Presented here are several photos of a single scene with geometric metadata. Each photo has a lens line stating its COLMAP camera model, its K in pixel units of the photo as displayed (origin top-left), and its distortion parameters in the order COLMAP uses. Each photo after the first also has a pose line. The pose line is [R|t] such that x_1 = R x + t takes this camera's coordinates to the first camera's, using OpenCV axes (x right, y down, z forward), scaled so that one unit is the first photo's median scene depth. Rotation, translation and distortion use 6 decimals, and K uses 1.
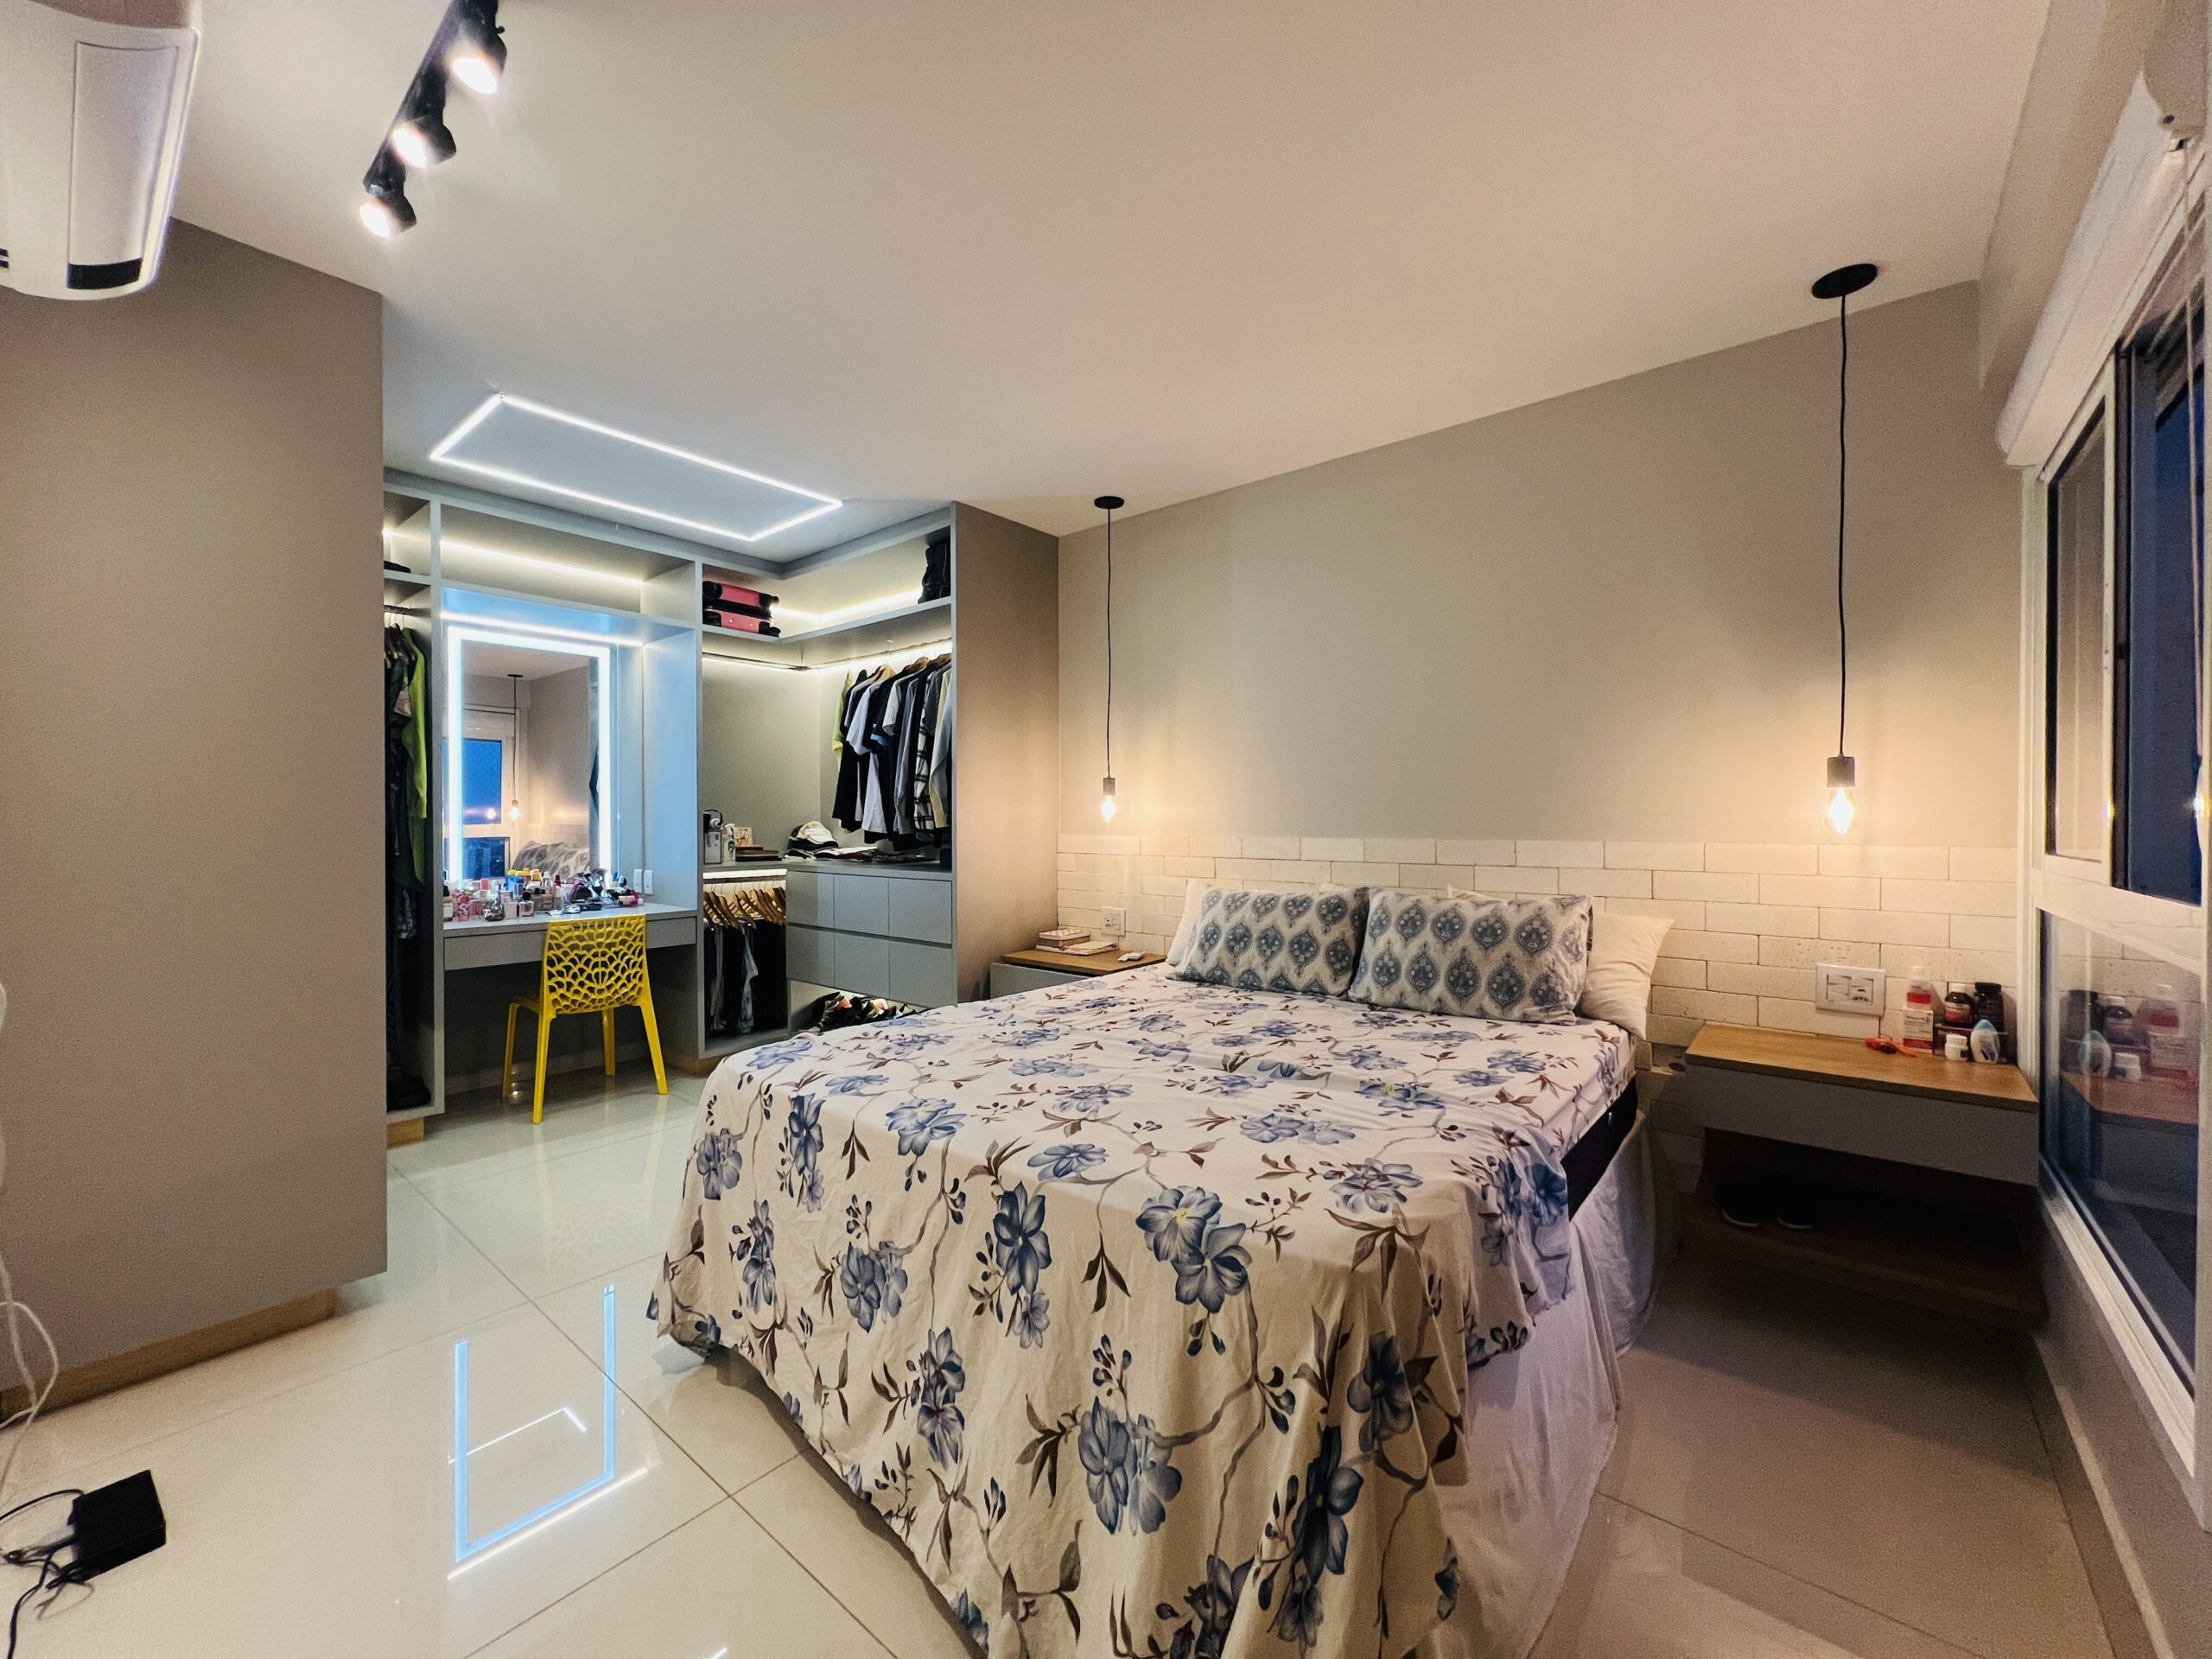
lens RADIAL K [[888.2, 0, 1098.5], [0, 888.2, 831.0], [0, 0, 1]] dist [0.000769, 0.000032]
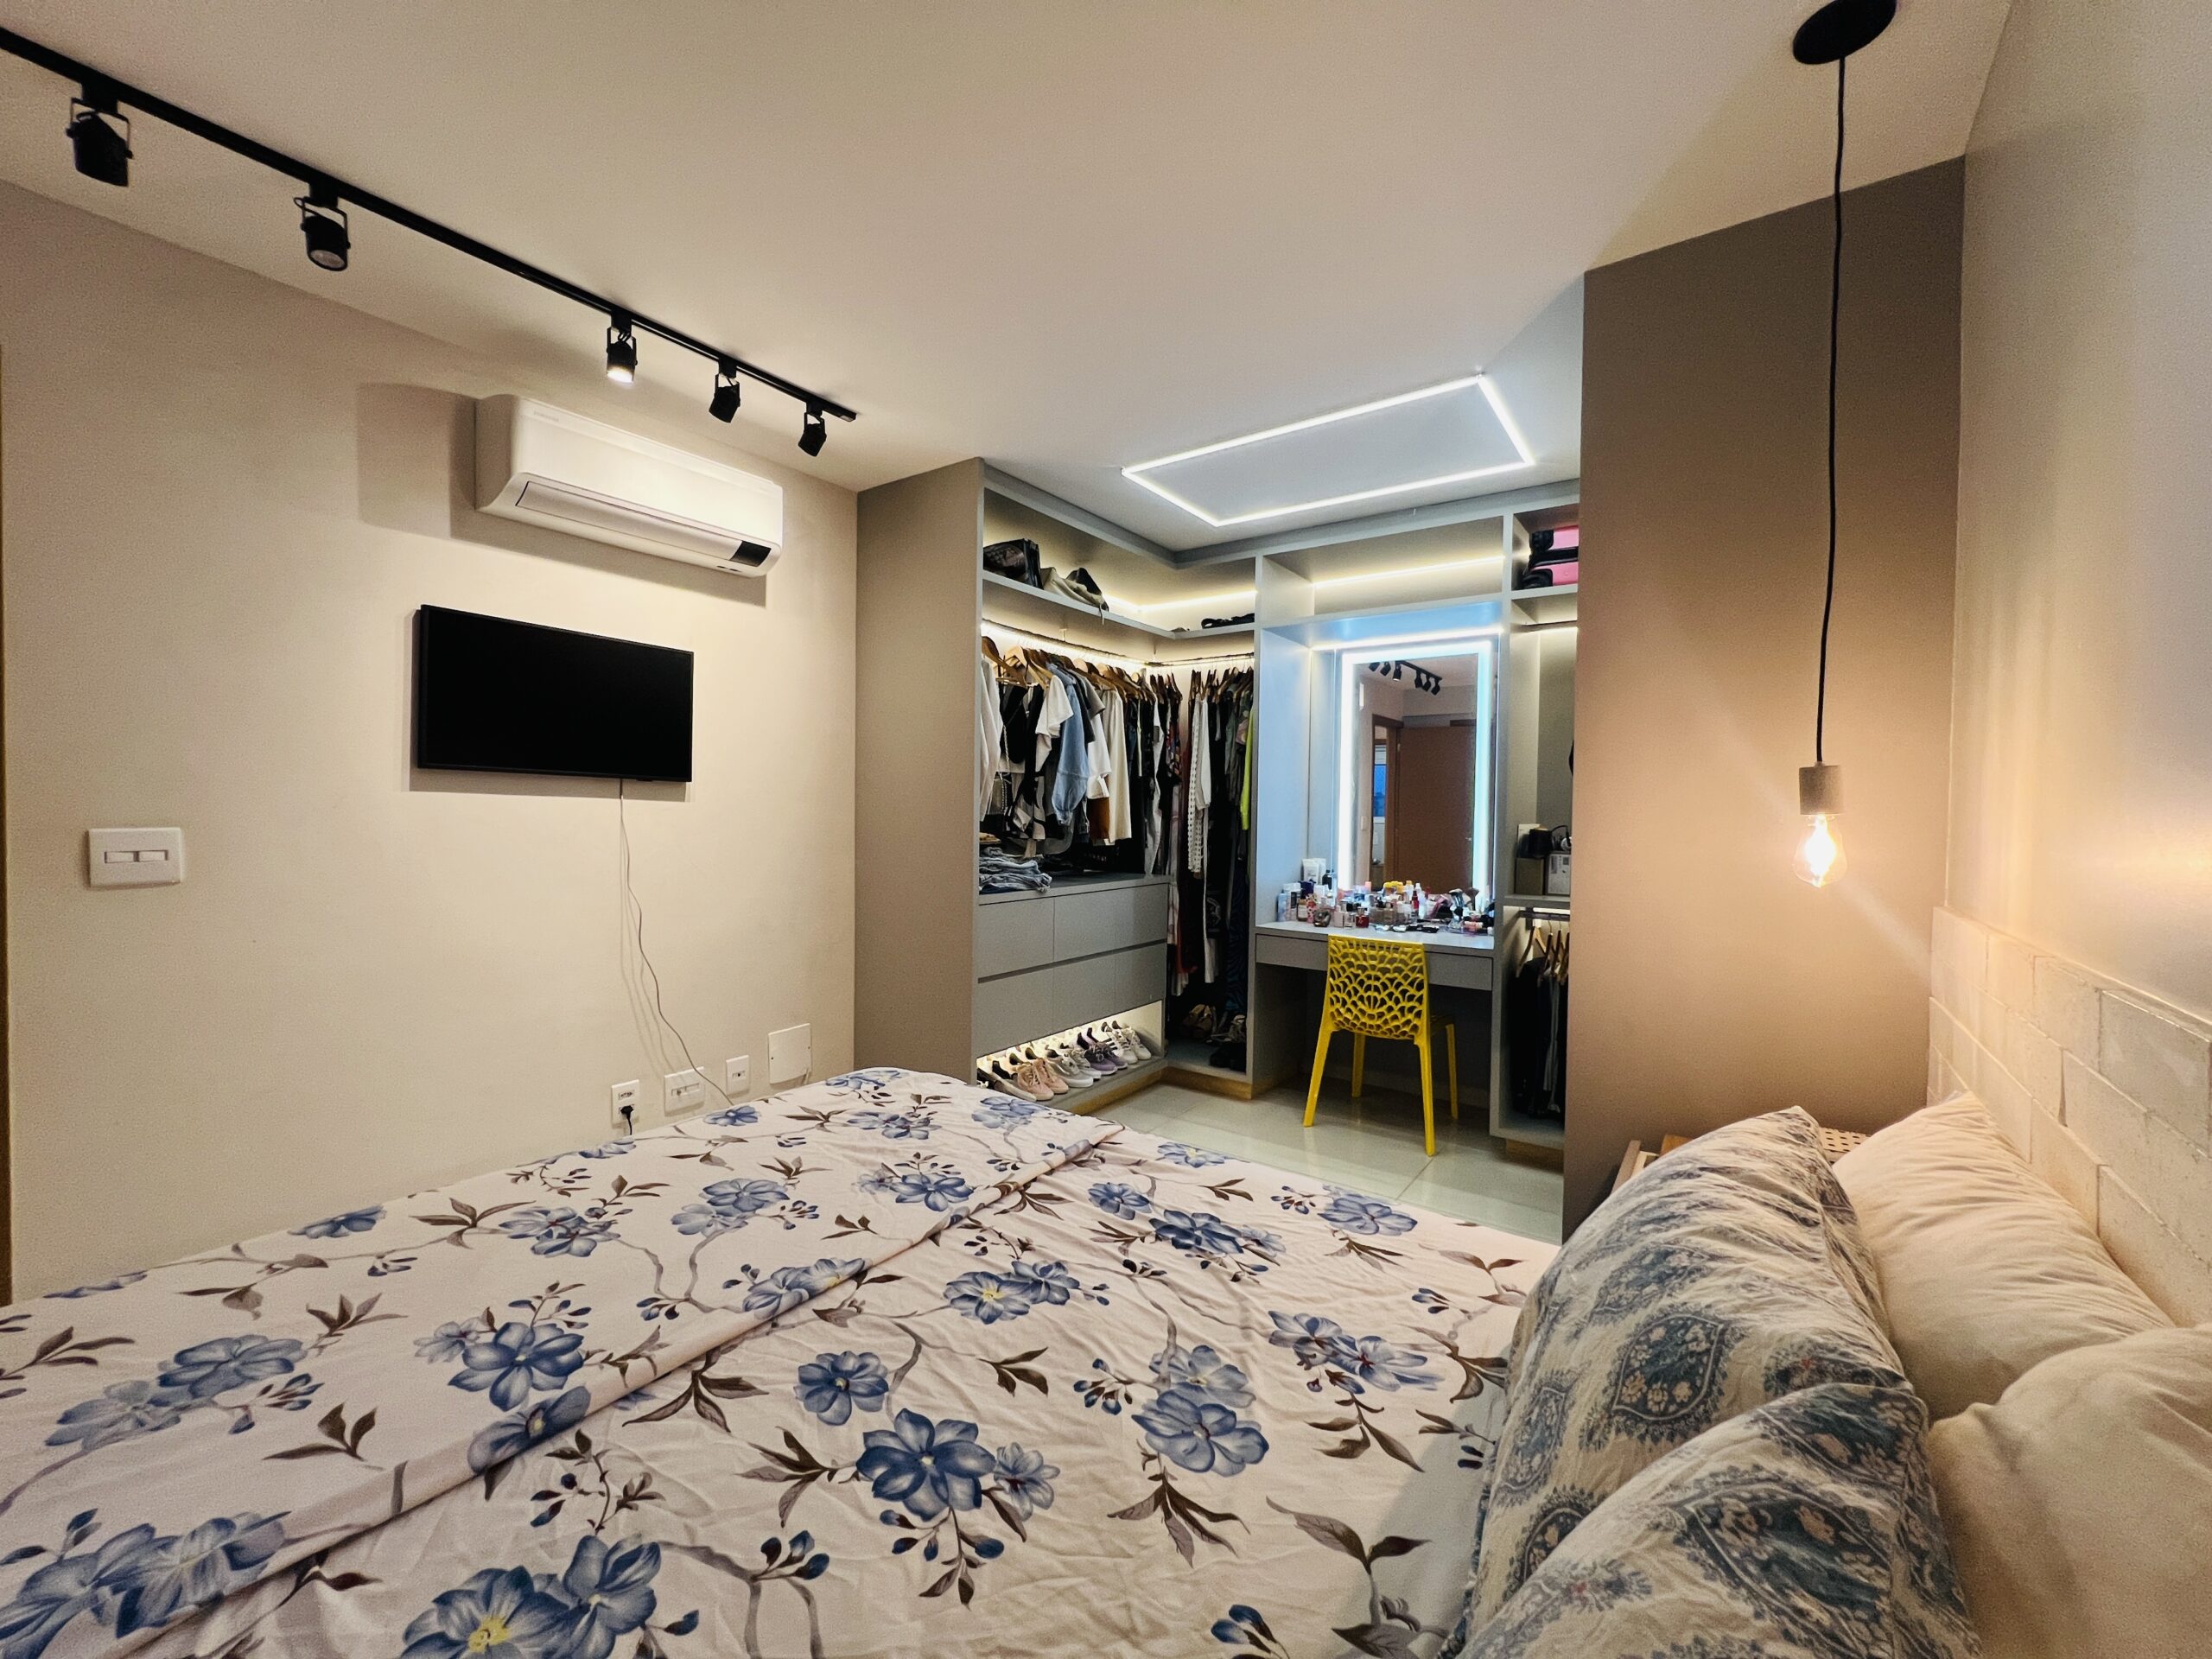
lens RADIAL K [[888.2, 0, 1098.4], [0, 888.2, 817.4], [0, 0, 1]] dist [0.000769, 0.000032]
pose [[0.058995, 0.011043, -0.998197, 0.363976], [-0.022168, 0.999707, 0.009750, -0.033937], [0.998012, 0.021553, 0.059222, 0.659882]]
